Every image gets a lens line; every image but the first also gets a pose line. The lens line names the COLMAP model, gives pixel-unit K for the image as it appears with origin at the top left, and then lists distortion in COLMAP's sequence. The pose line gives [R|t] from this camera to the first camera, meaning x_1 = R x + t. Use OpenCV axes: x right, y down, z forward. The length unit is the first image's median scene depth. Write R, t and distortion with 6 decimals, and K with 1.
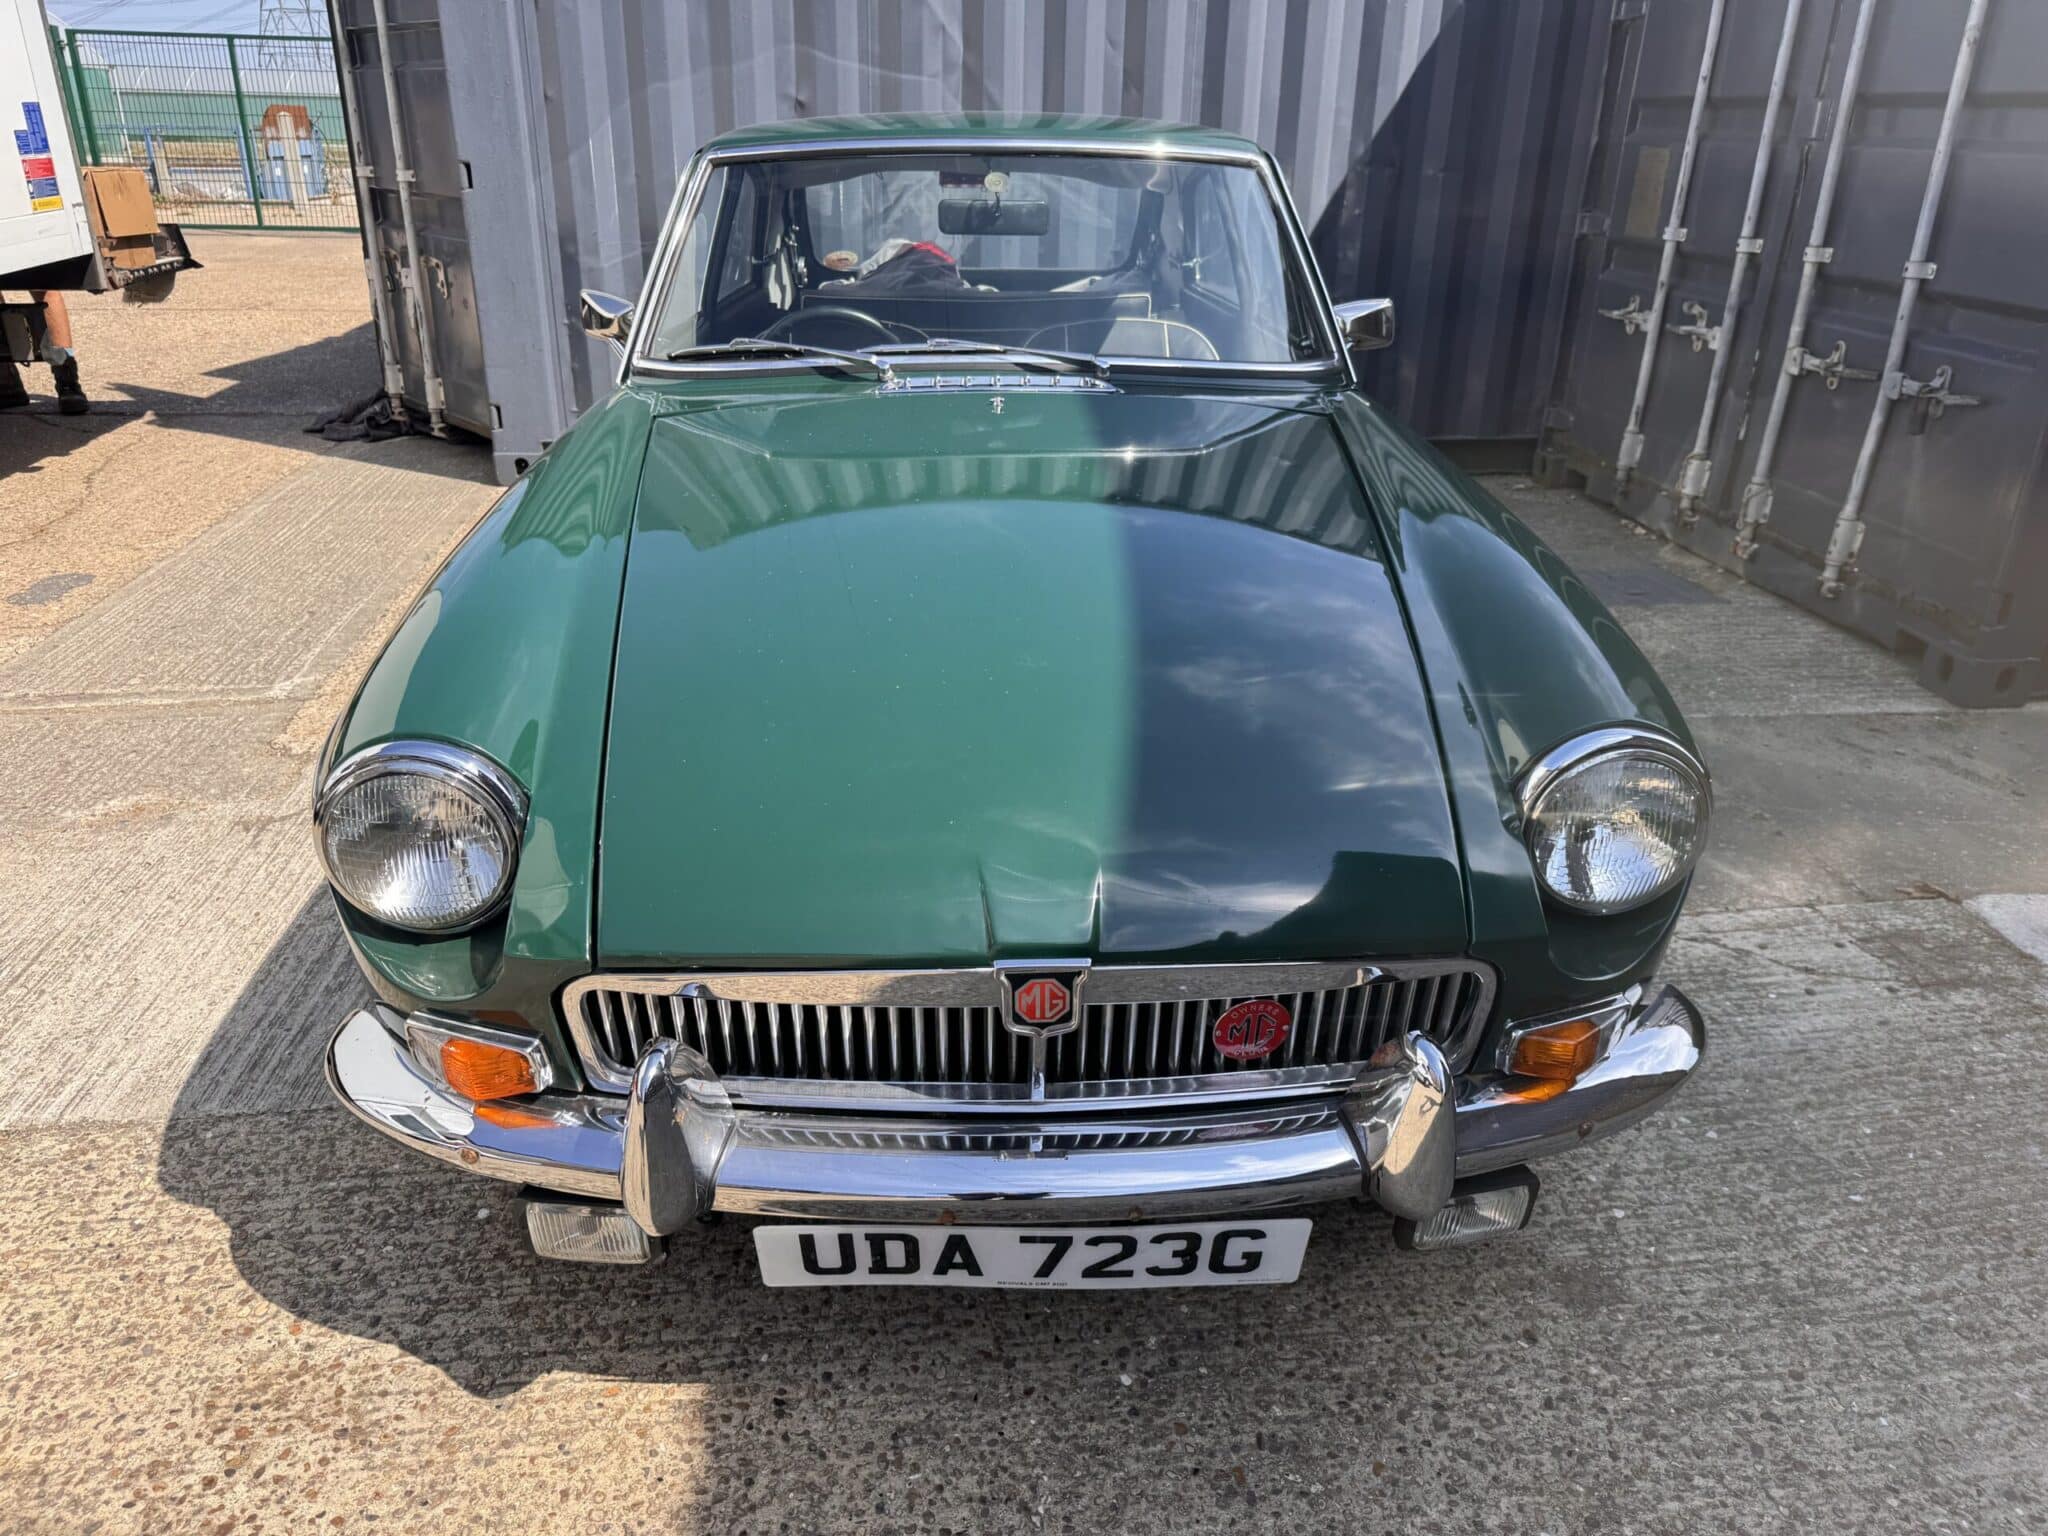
lens RADIAL K [[1438.3, 0, 1024.0], [0, 1438.3, 768.0], [0, 0, 1]] dist [-0.002029, -0.024866]
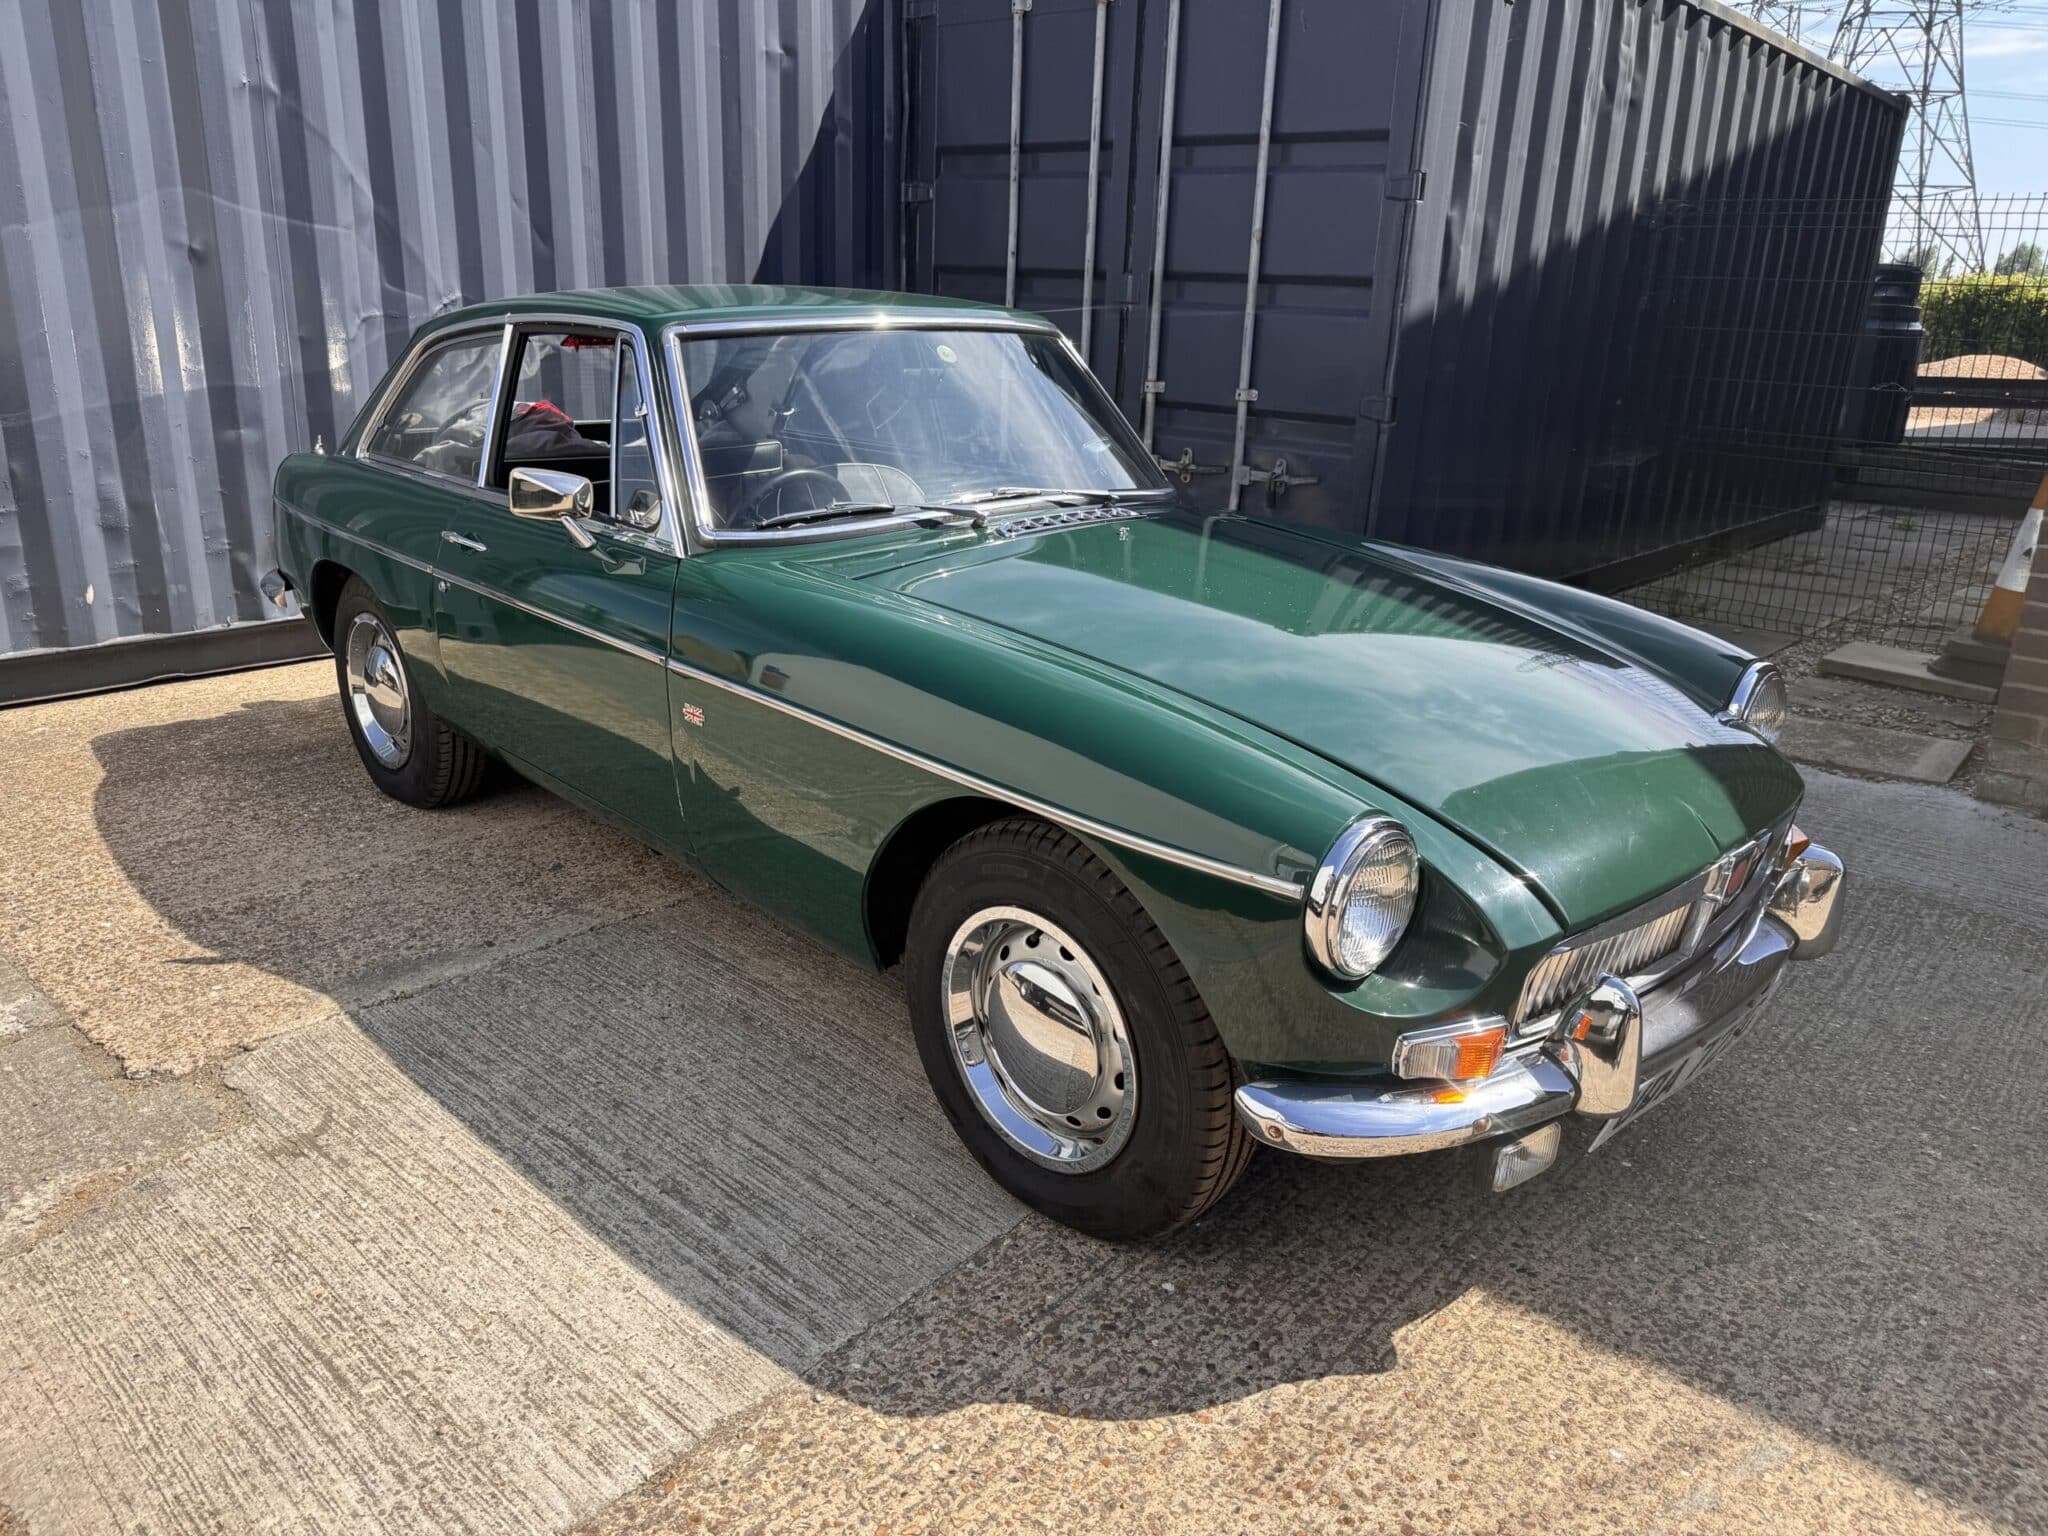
lens RADIAL K [[1456.7, 0, 1024.0], [0, 1456.7, 768.0], [0, 0, 1]] dist [0.002530, -0.024709]
pose [[0.750169, -0.193760, 0.632221, -0.519806], [0.246513, 0.969129, 0.004510, -0.050751], [-0.613578, 0.152468, 0.774775, 0.071716]]
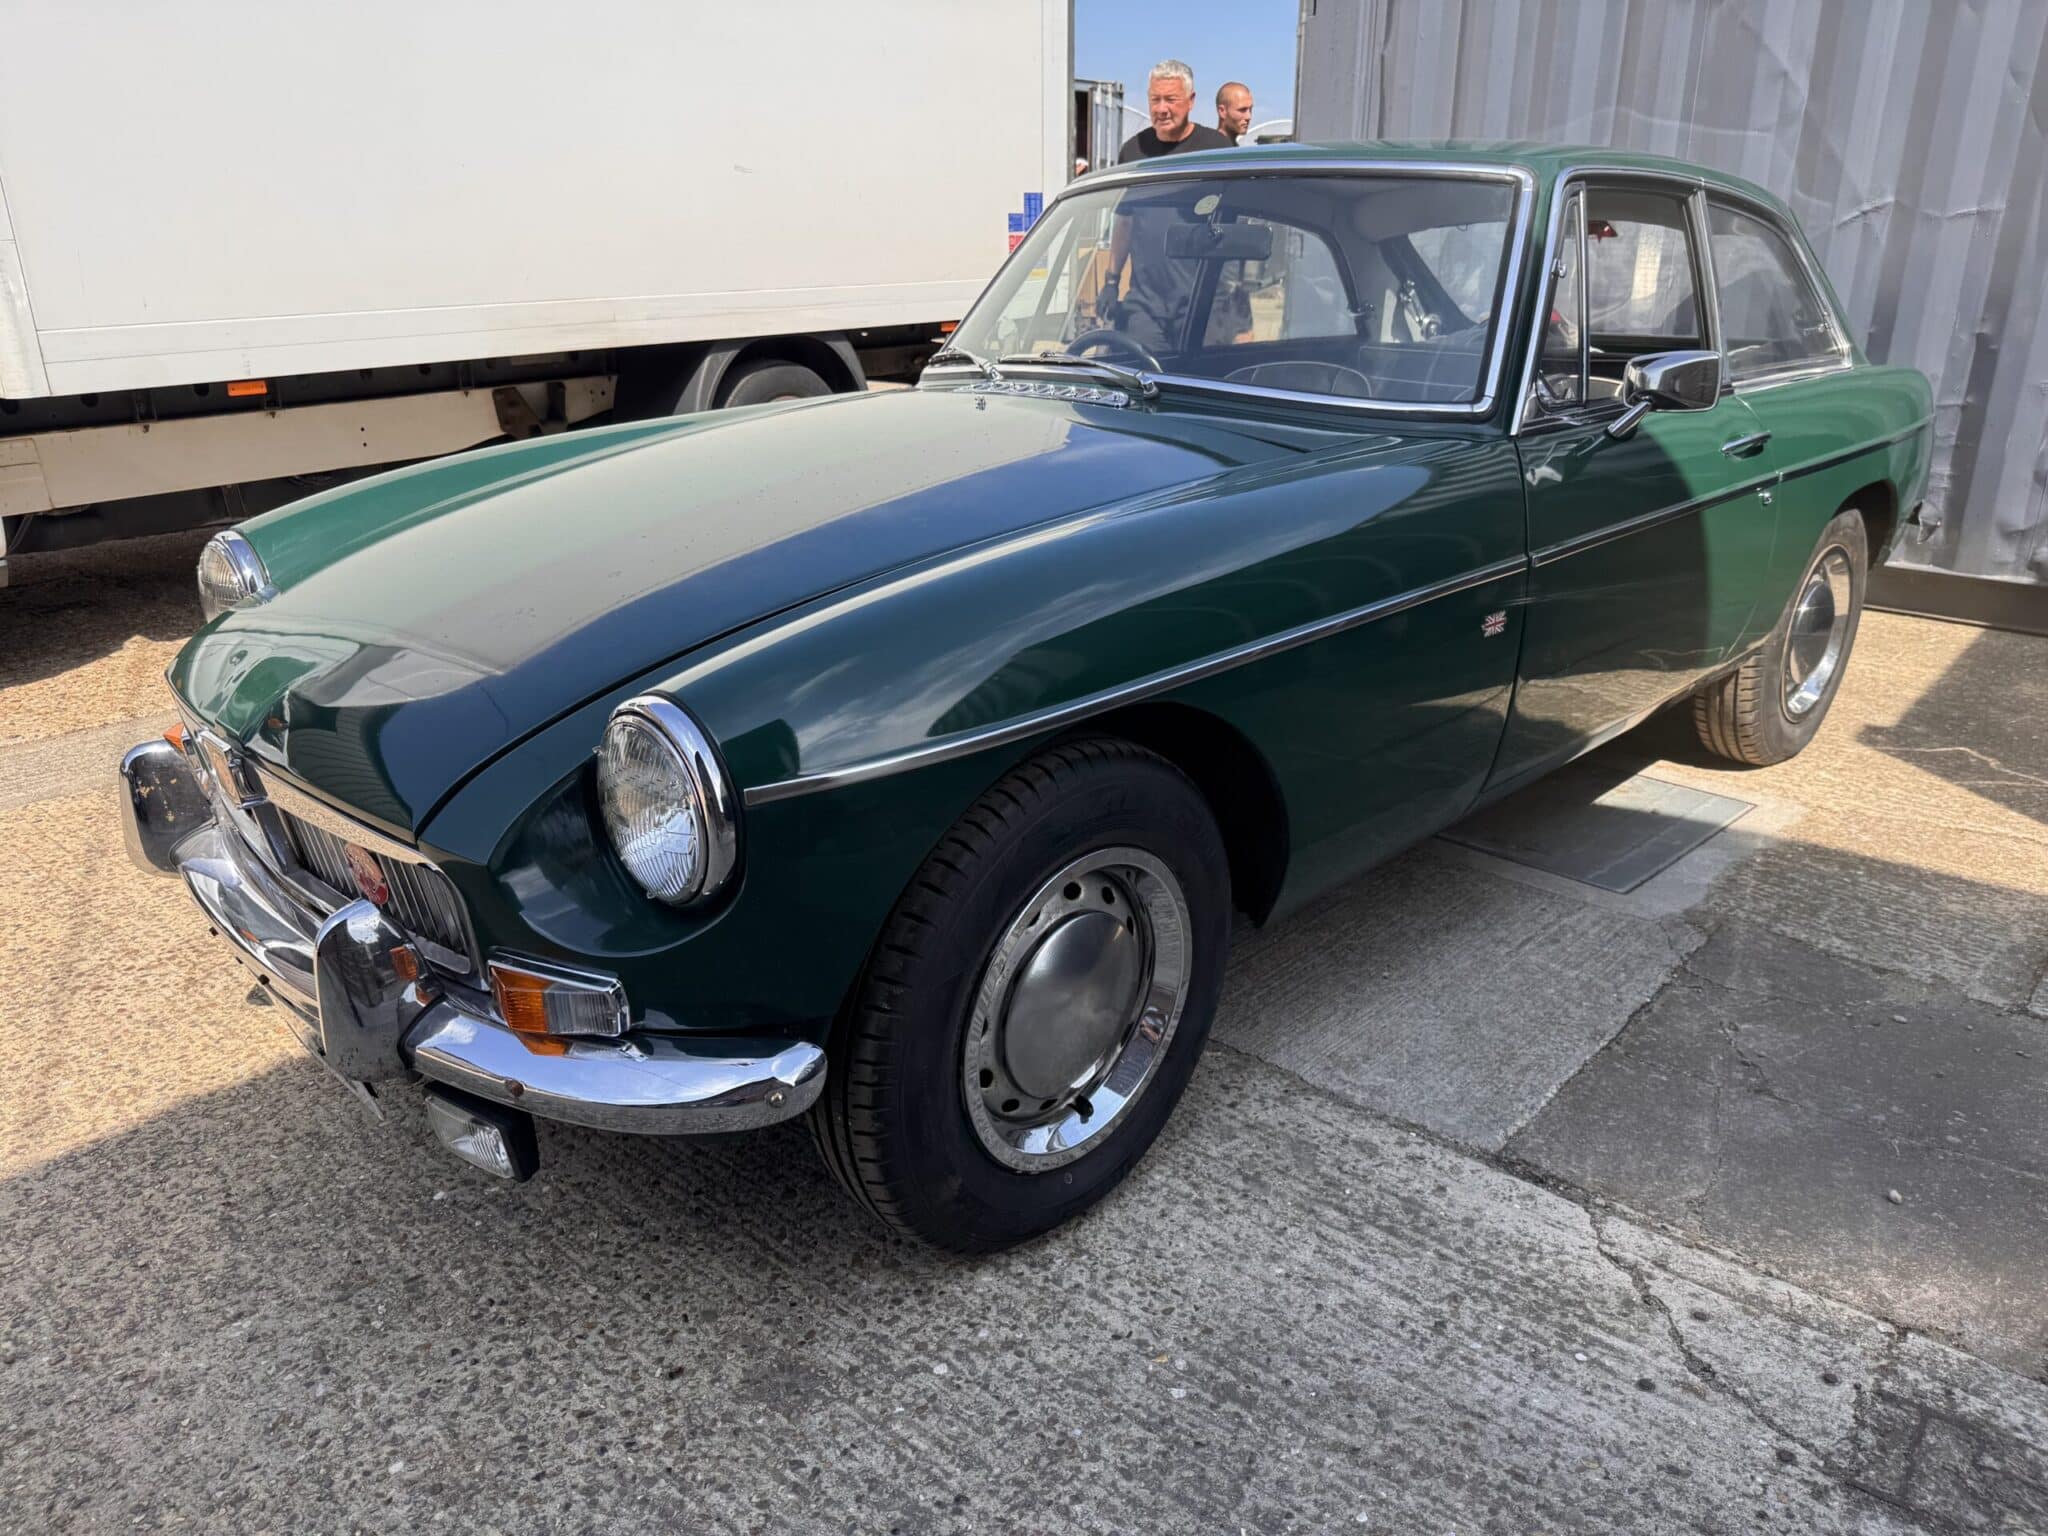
lens RADIAL K [[1456.7, 0, 1024.0], [0, 1456.7, 768.0], [0, 0, 1]] dist [0.002530, -0.024709]
pose [[0.664697, 0.236522, -0.708686, 0.459239], [-0.291337, 0.955531, 0.045651, -0.032272], [0.687968, 0.176122, 0.704046, 0.190543]]
